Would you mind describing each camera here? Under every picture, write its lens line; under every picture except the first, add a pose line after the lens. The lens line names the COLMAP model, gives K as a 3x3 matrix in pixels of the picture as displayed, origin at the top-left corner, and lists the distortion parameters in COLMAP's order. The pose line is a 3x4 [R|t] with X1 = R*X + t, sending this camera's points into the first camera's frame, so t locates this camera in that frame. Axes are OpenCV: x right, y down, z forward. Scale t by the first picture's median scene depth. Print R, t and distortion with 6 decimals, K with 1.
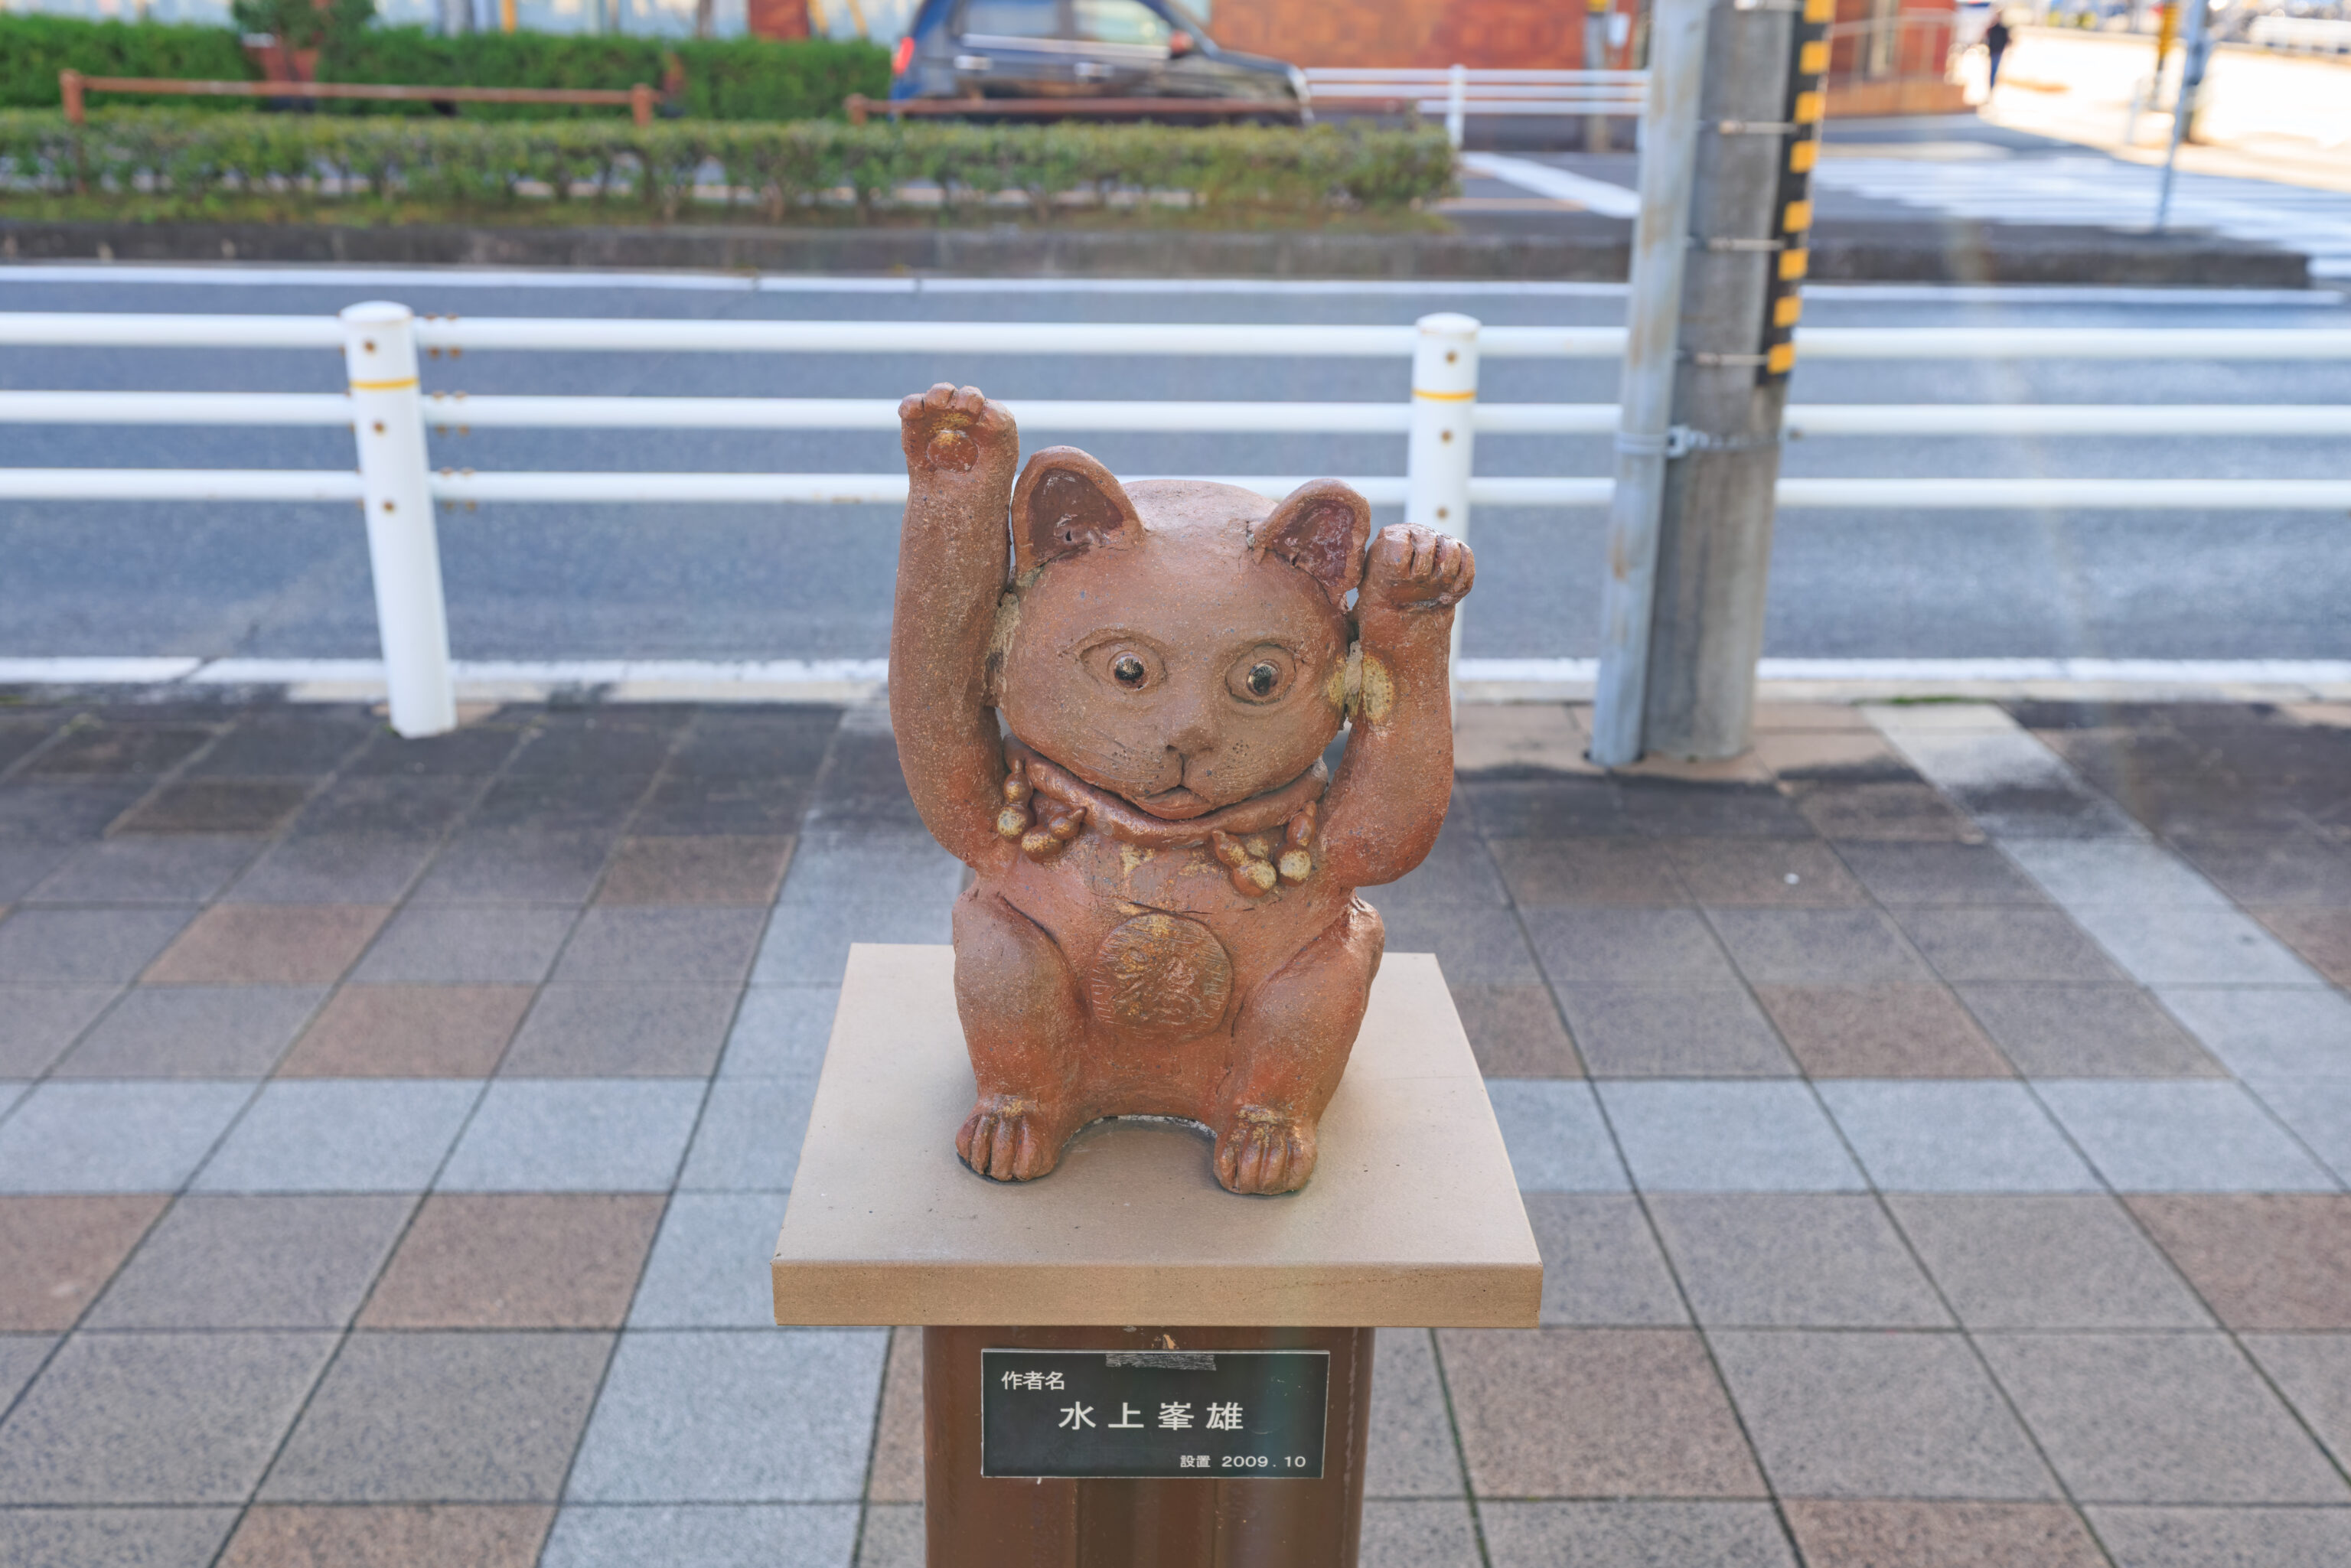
lens RADIAL K [[2222.1, 0, 1175.5], [0, 2222.1, 784.0], [0, 0, 1]] dist [0.002766, 0.015694]
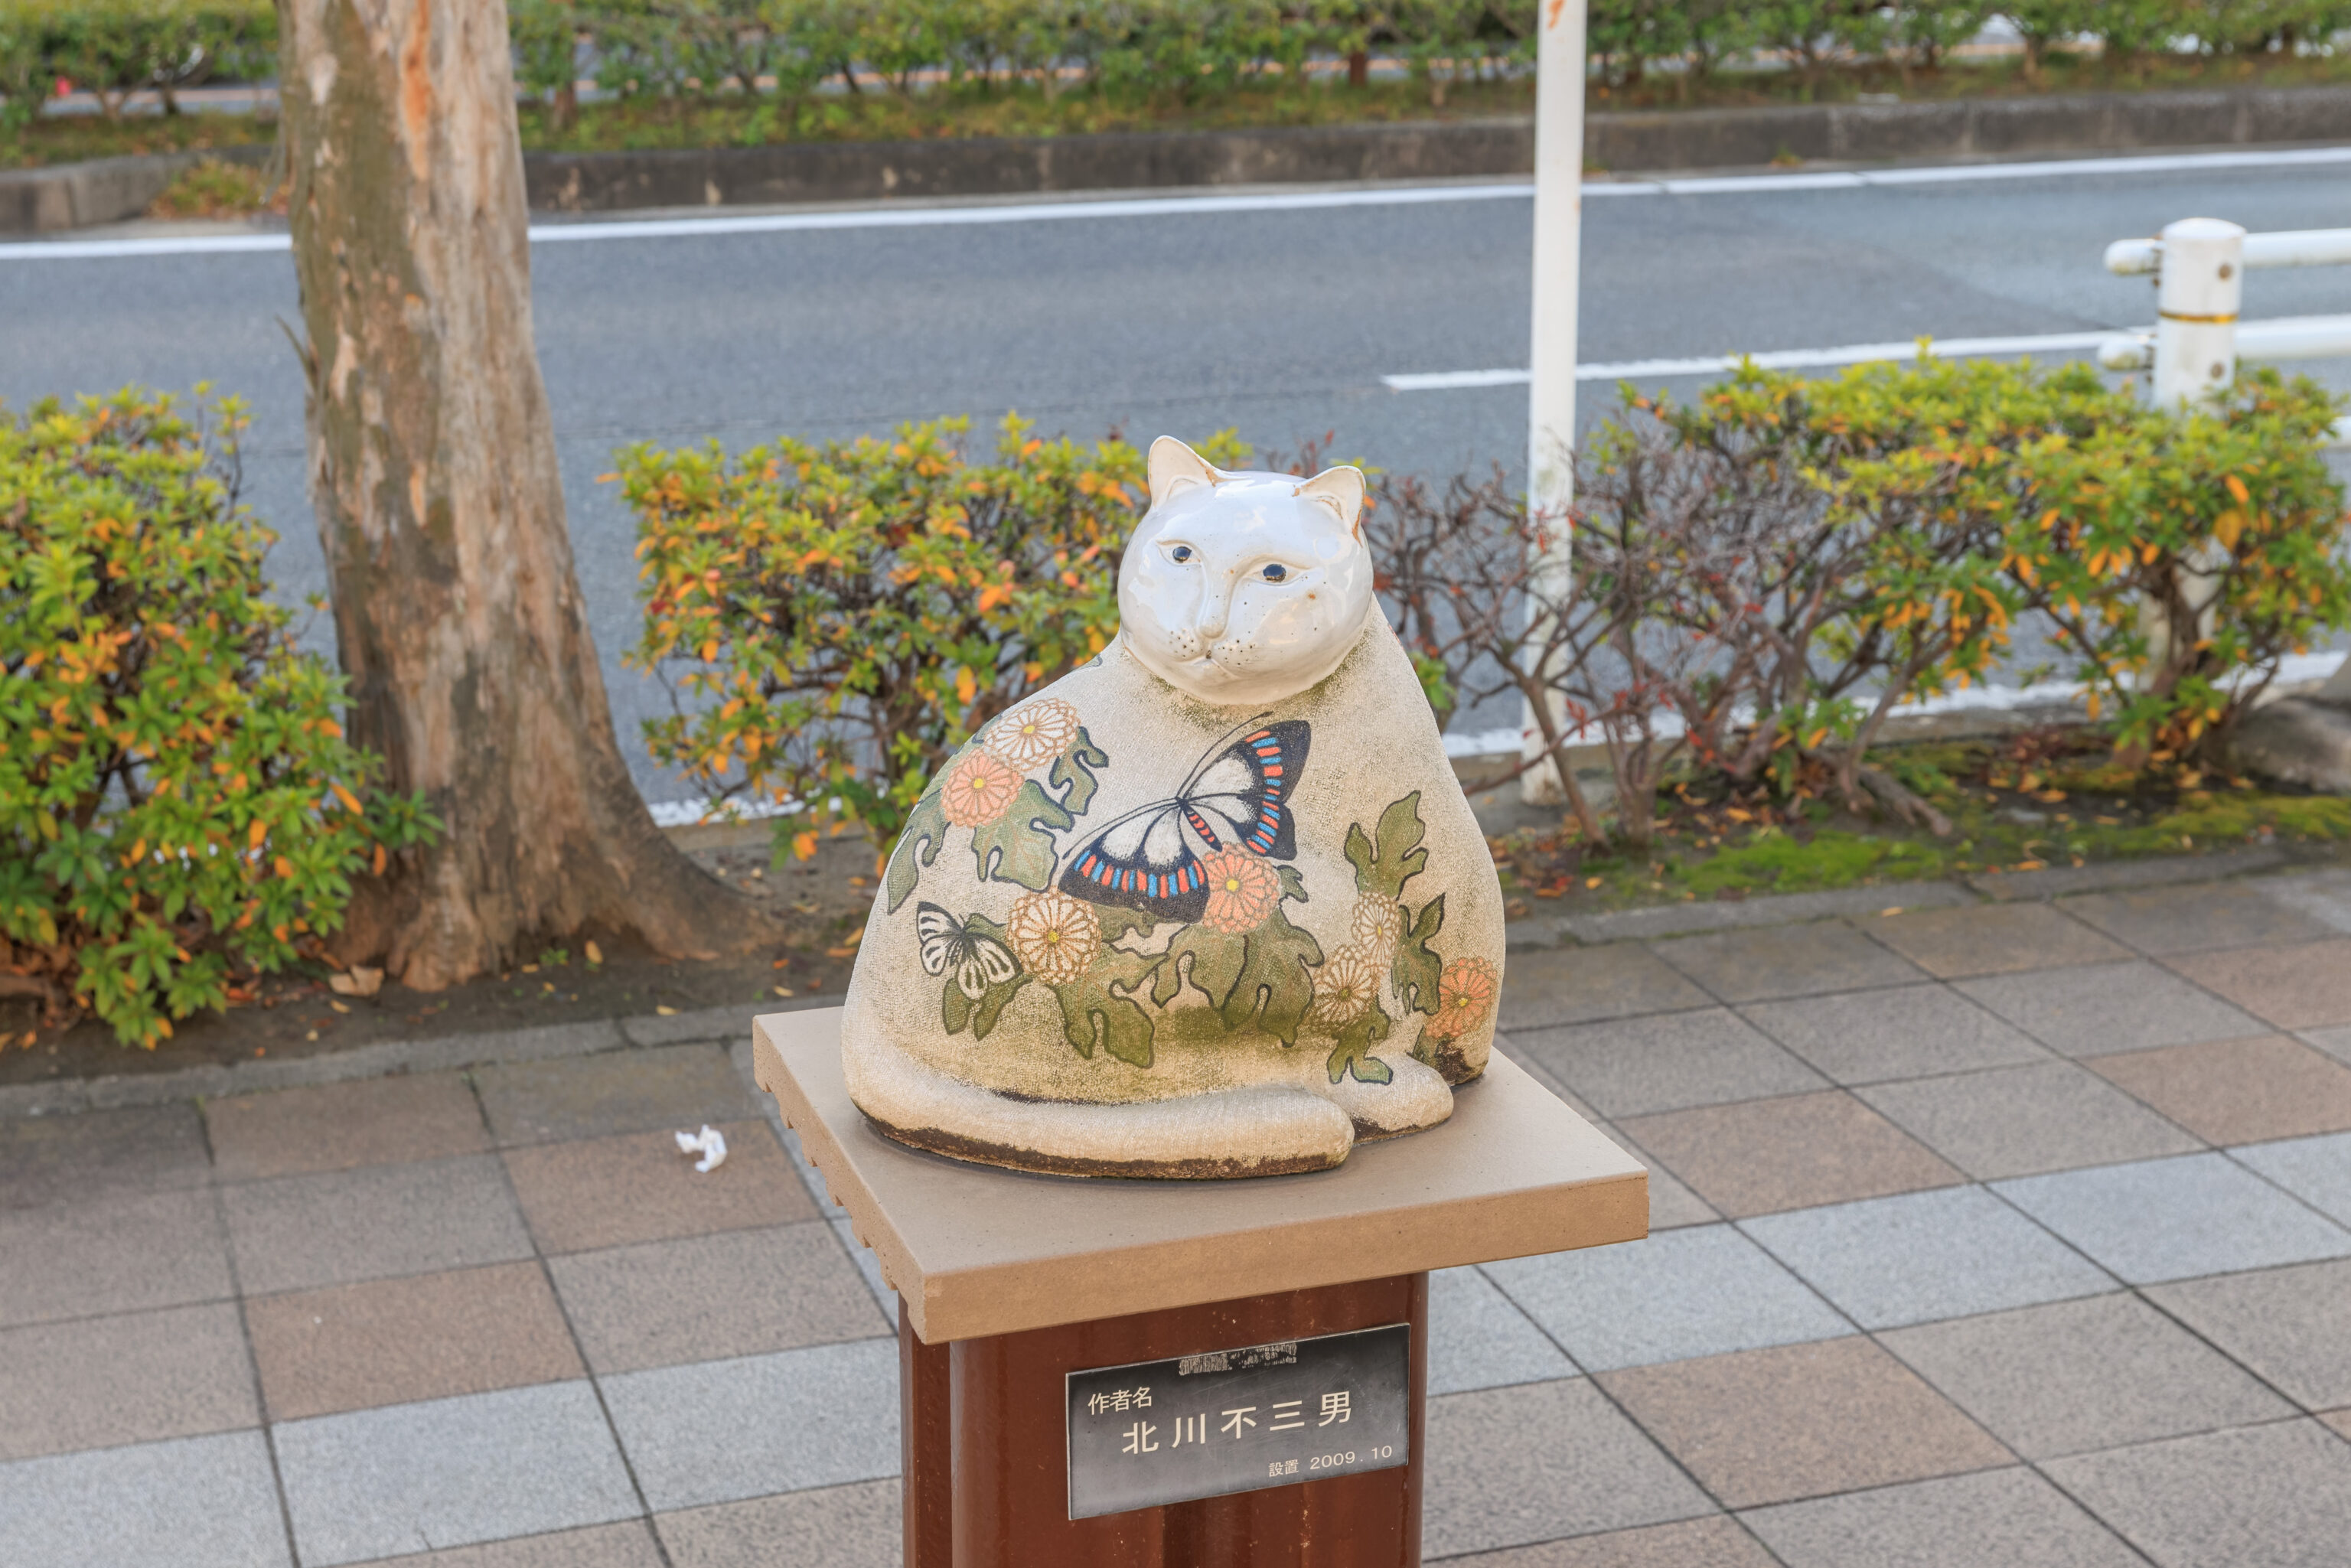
lens RADIAL K [[3655.5, 0, 1175.5], [0, 3655.5, 784.0], [0, 0, 1]] dist [0.019411, 0.055975]
pose [[0.956947, -0.092916, 0.274990, -1.366973], [0.110439, 0.992679, -0.048905, 0.009068], [-0.268432, 0.077169, 0.960203, -0.139648]]
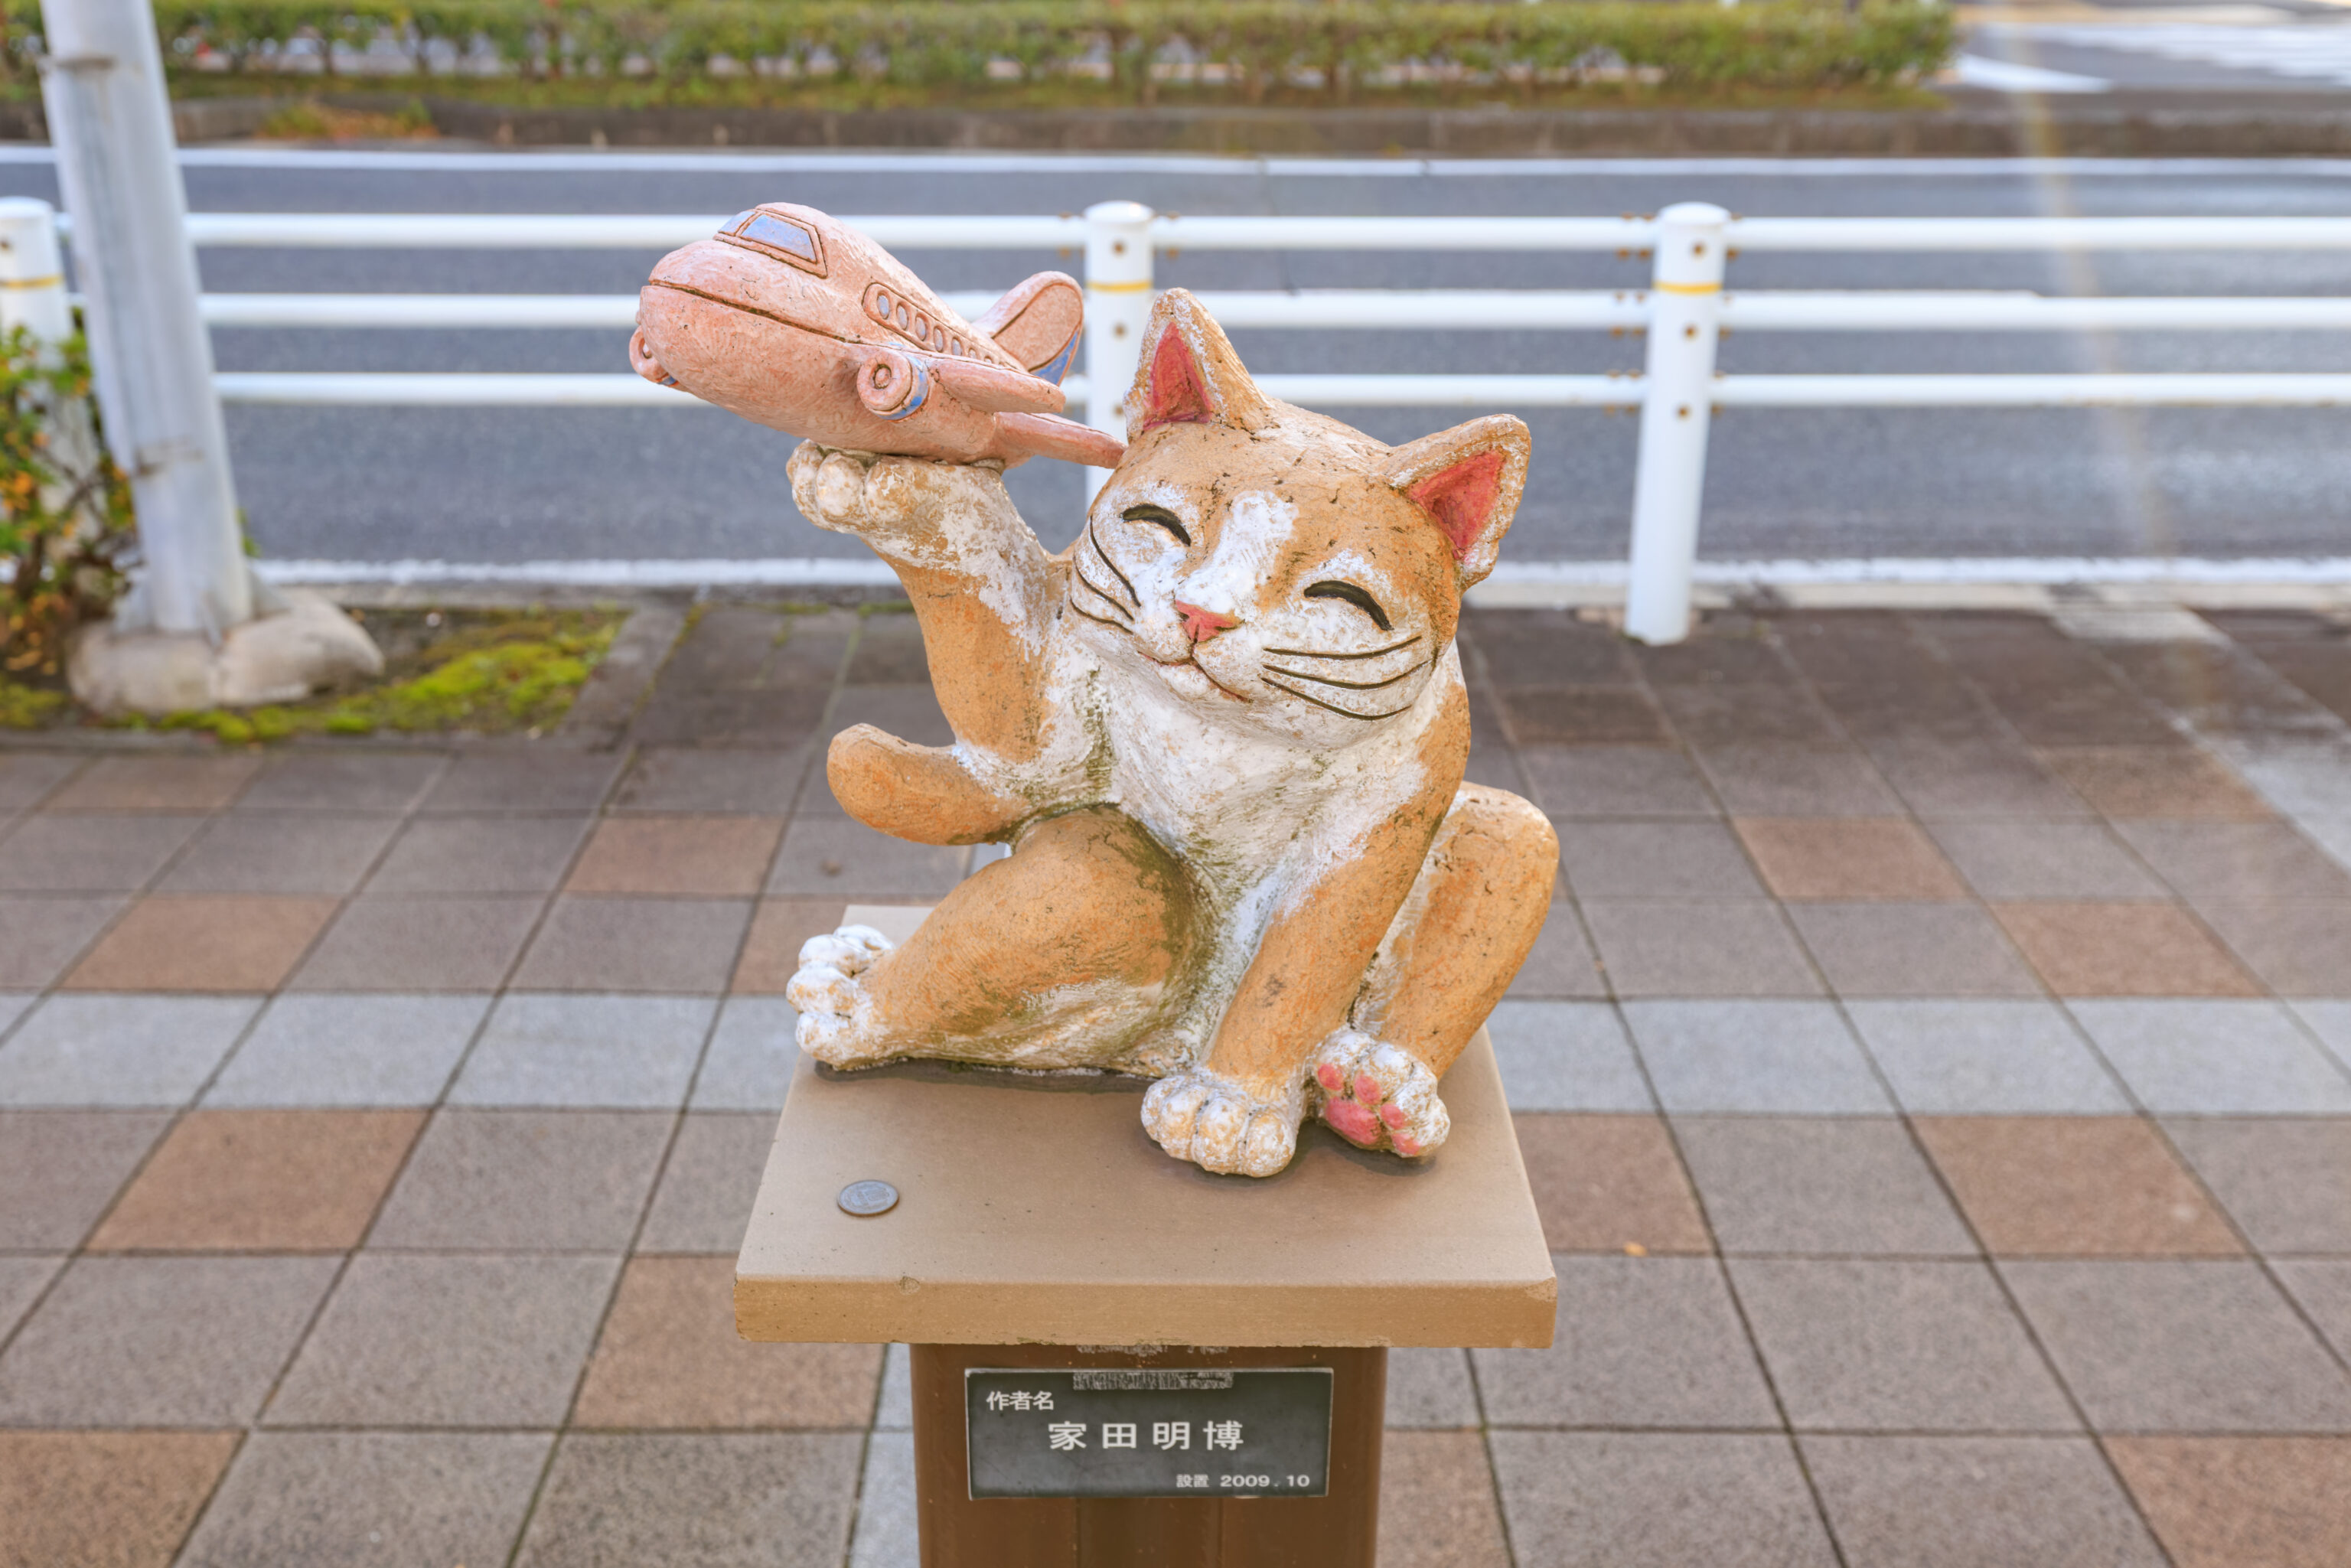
lens RADIAL K [[2259.4, 0, 1173.0], [0, 2259.4, 735.7], [0, 0, 1]] dist [0.008177, 0.014094]
pose [[0.999741, 0.000456, -0.022734, -0.412992], [0.000223, 0.999553, 0.029879, -0.008165], [0.022738, -0.029877, 0.999295, -0.010773]]
